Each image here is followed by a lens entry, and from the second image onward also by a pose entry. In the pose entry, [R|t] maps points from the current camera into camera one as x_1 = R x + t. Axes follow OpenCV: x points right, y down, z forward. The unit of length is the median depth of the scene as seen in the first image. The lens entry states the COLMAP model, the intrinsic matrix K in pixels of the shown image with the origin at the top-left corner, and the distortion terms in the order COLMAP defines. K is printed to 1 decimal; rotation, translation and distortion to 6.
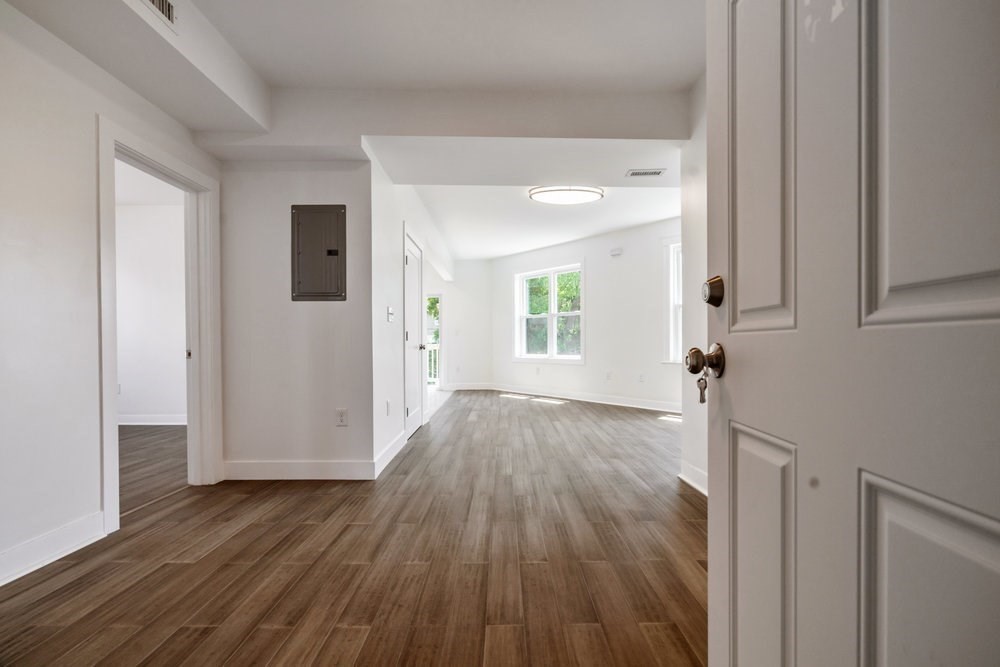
lens RADIAL K [[460.3, 0, 503.4], [0, 460.3, 349.2], [0, 0, 1]] dist [-0.002309, -0.000116]
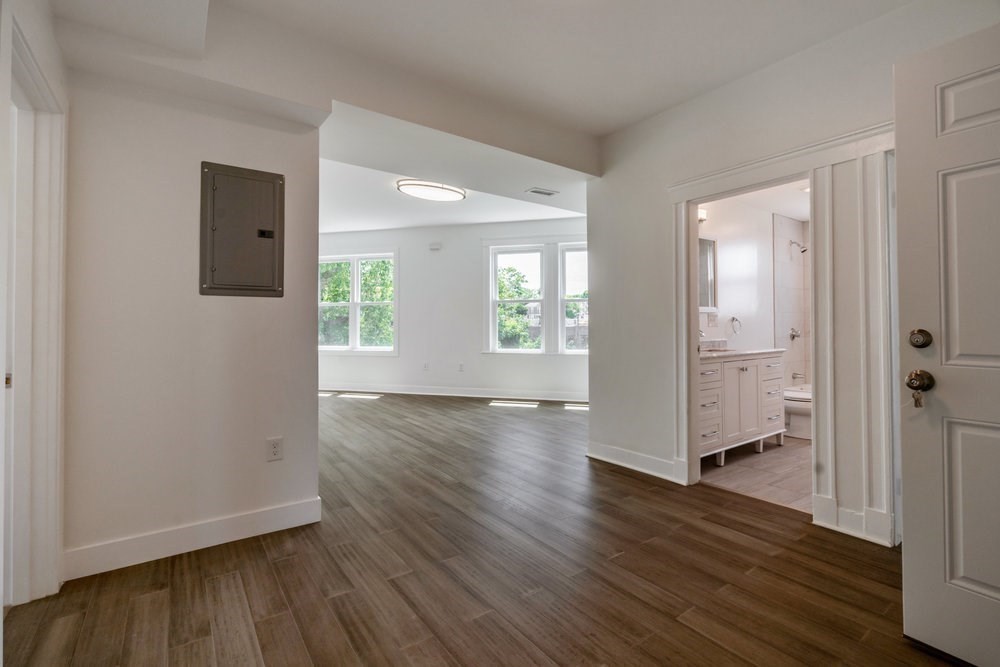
lens RADIAL K [[459.8, 0, 504.4], [0, 459.8, 319.1], [0, 0, 1]] dist [-0.002186, -0.000249]
pose [[0.814563, 0.008796, 0.580009, -0.317672], [0.006405, 0.999688, -0.024157, -0.030910], [-0.580040, 0.023392, 0.814252, 0.098951]]
